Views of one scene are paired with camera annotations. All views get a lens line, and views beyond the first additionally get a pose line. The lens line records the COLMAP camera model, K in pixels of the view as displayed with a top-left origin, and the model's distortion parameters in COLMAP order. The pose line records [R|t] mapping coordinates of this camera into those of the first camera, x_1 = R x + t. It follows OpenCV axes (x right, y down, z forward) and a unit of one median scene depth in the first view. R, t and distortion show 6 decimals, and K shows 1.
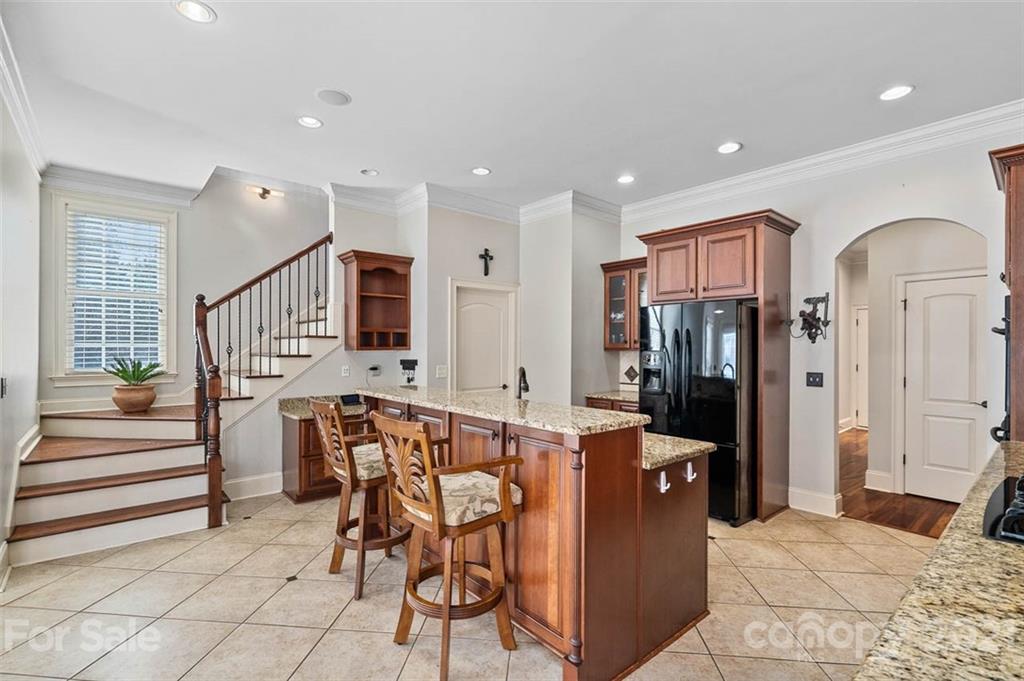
lens RADIAL K [[475.4, 0, 505.6], [0, 475.4, 348.0], [0, 0, 1]] dist [-0.003467, -0.000662]
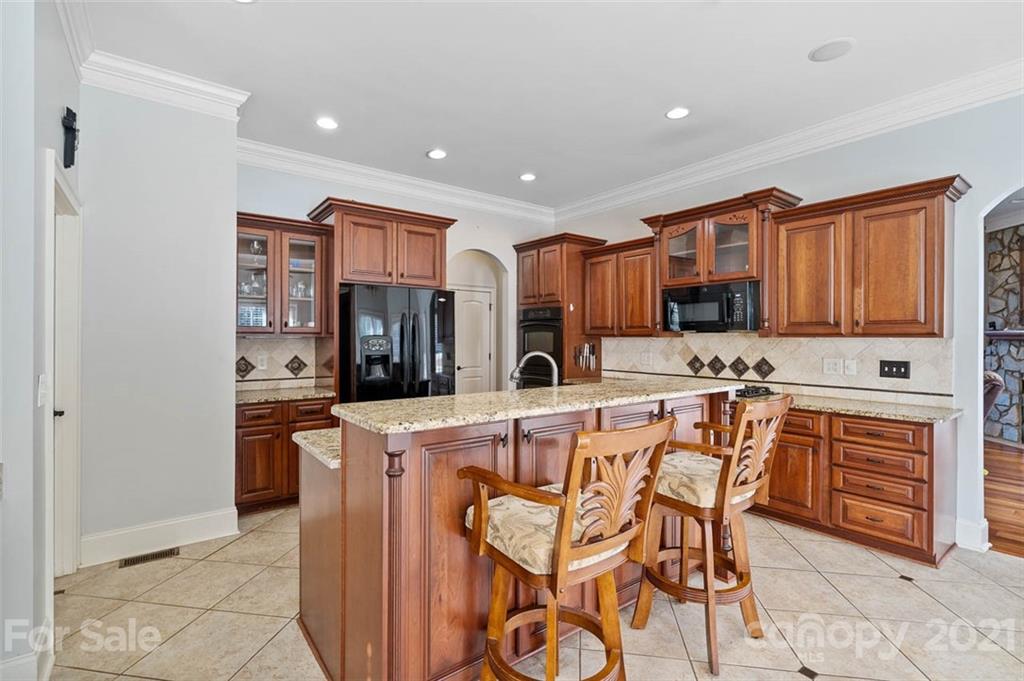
lens RADIAL K [[470.6, 0, 508.7], [0, 470.6, 339.4], [0, 0, 1]] dist [-0.003321, -0.000164]
pose [[0.062064, -0.004074, 0.998064, -0.522358], [0.001677, 0.999991, 0.003978, 0.010022], [-0.998071, 0.001426, 0.062070, 0.633170]]
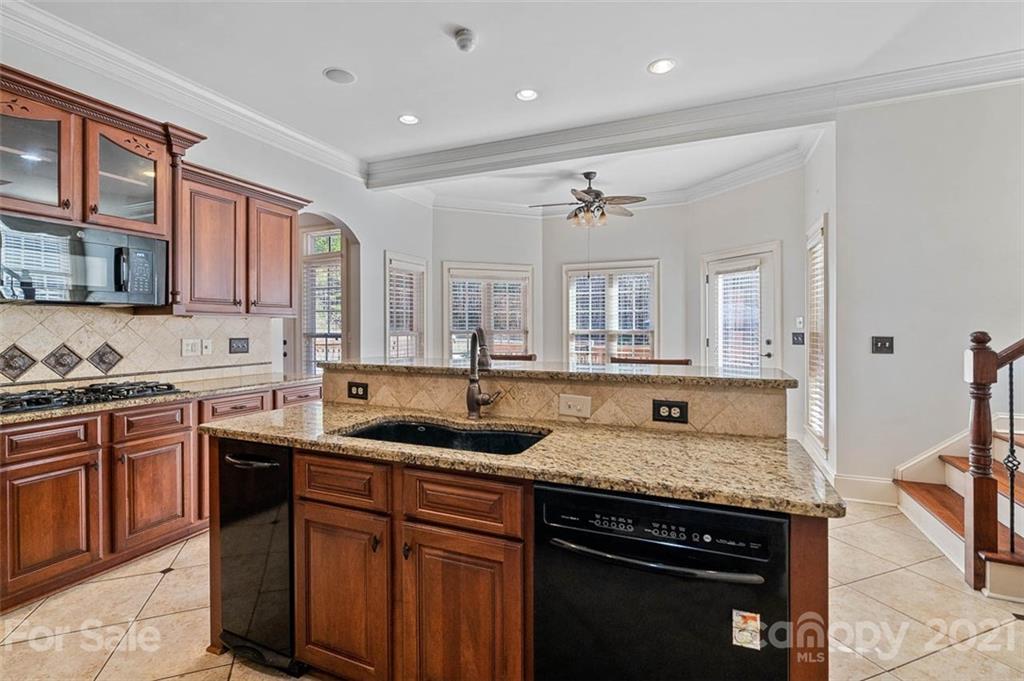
lens RADIAL K [[475.2, 0, 512.3], [0, 475.2, 335.5], [0, 0, 1]] dist [-0.008682, -0.000287]
pose [[-0.890350, 0.007564, -0.455214, 0.174506], [-0.002387, 0.999771, 0.021281, 0.023506], [0.455270, 0.020034, -0.890128, 1.017357]]
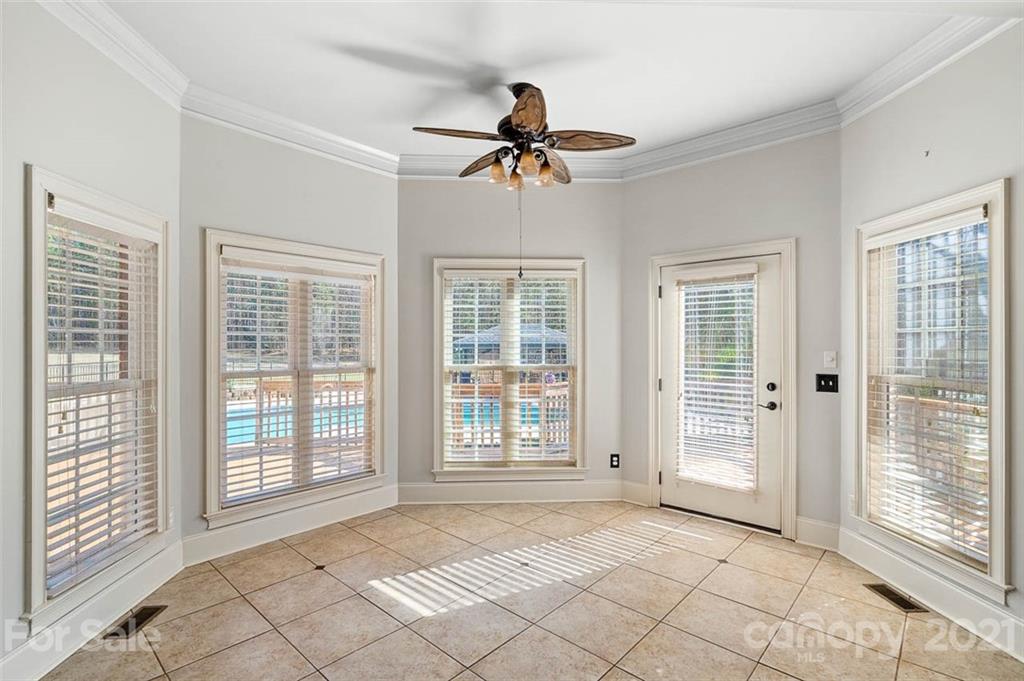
lens RADIAL K [[482.4, 0, 500.5], [0, 482.4, 343.0], [0, 0, 1]] dist [-0.003949, 0.000046]
pose [[-0.608378, -0.006243, -0.793623, 0.006693], [-0.006081, 0.999976, -0.003205, -0.003028], [0.793624, 0.002876, -0.608402, 0.431137]]
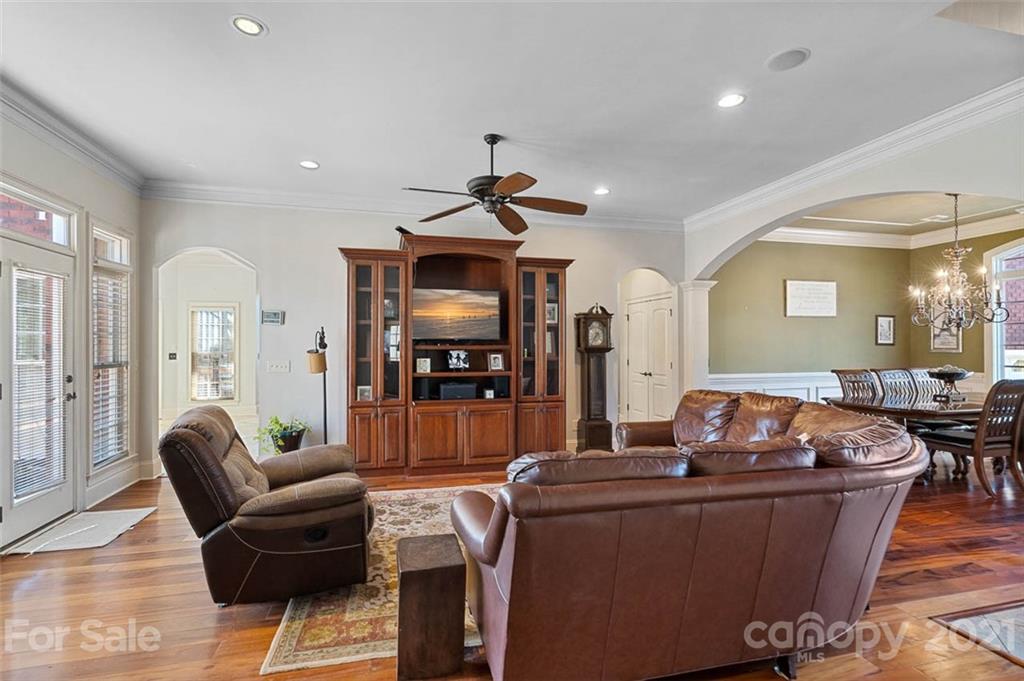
lens RADIAL K [[465.4, 0, 496.9], [0, 465.4, 342.3], [0, 0, 1]] dist [0.001179, 0.000342]
pose [[0.896070, -0.004822, -0.443887, 1.177329], [0.000521, 0.999952, -0.009811, 0.012673], [0.443913, 0.008560, 0.896029, -0.732944]]
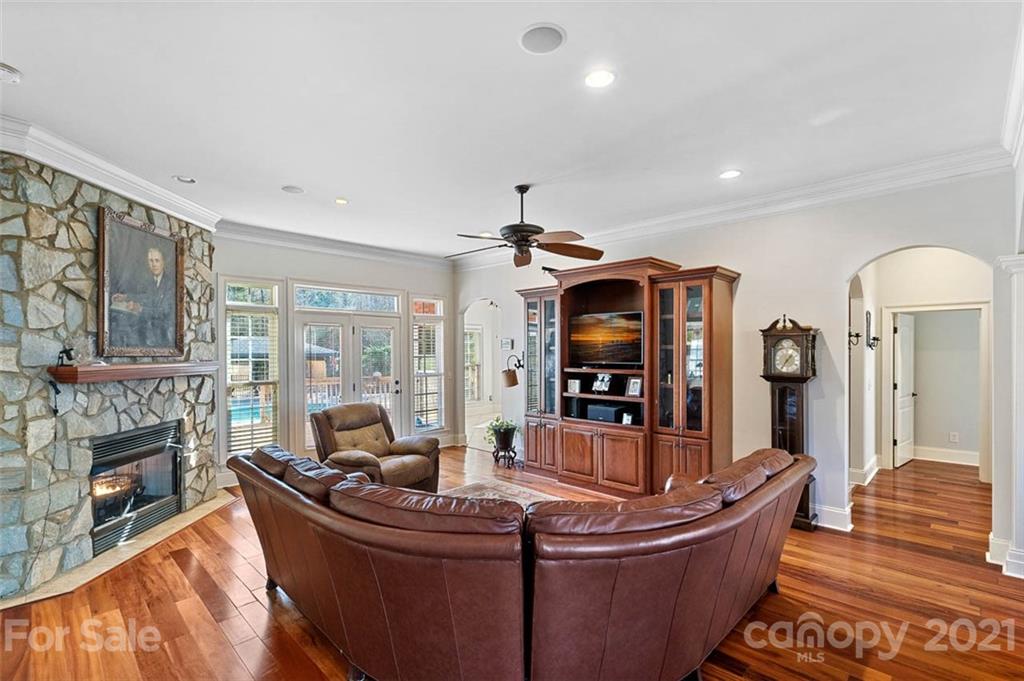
lens RADIAL K [[468.1, 0, 510.4], [0, 468.1, 354.7], [0, 0, 1]] dist [-0.001619, -0.000130]
pose [[0.090833, 0.003227, -0.995861, 1.724130], [-0.000982, 0.999995, 0.003151, -0.028177], [0.995866, 0.000691, 0.090836, -0.114930]]
